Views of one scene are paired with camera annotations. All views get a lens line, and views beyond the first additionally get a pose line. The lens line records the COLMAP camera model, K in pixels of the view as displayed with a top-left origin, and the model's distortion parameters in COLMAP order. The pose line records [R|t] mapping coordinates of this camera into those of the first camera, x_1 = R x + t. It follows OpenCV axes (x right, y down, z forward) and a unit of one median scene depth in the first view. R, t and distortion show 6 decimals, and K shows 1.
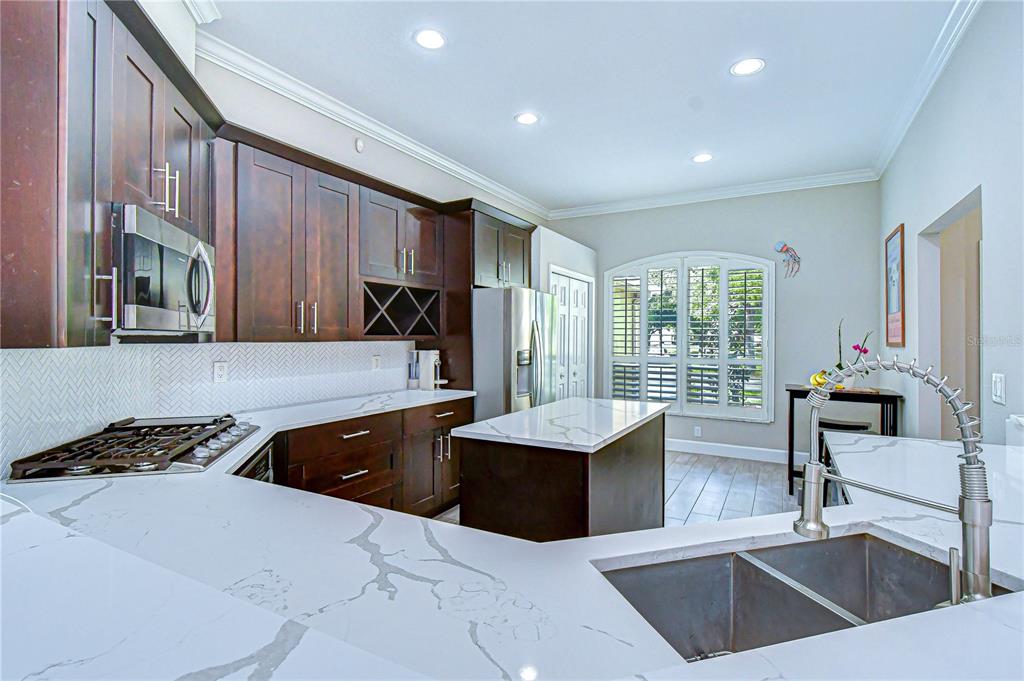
lens RADIAL K [[459.8, 0, 540.2], [0, 459.8, 330.7], [0, 0, 1]] dist [-0.004414, -0.000612]
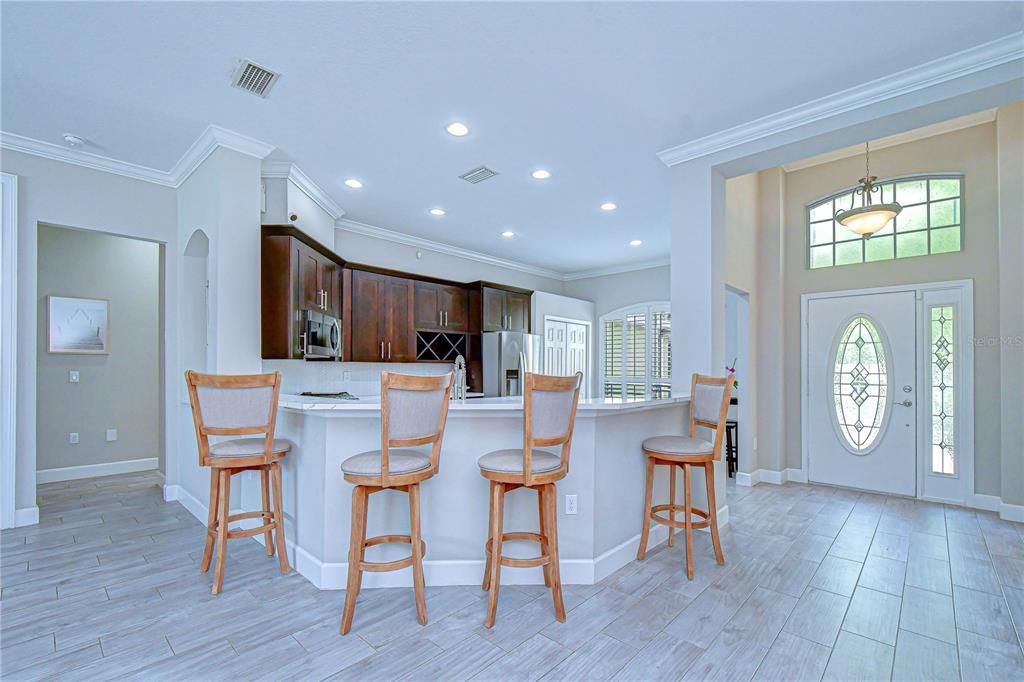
lens RADIAL K [[459.8, 0, 570.8], [0, 459.8, 364.5], [0, 0, 1]] dist [-0.004414, -0.000612]
pose [[0.977687, -0.001900, -0.210058, 0.623852], [0.001370, 0.999995, -0.002671, 0.035719], [0.210062, 0.002324, 0.977685, -0.700793]]
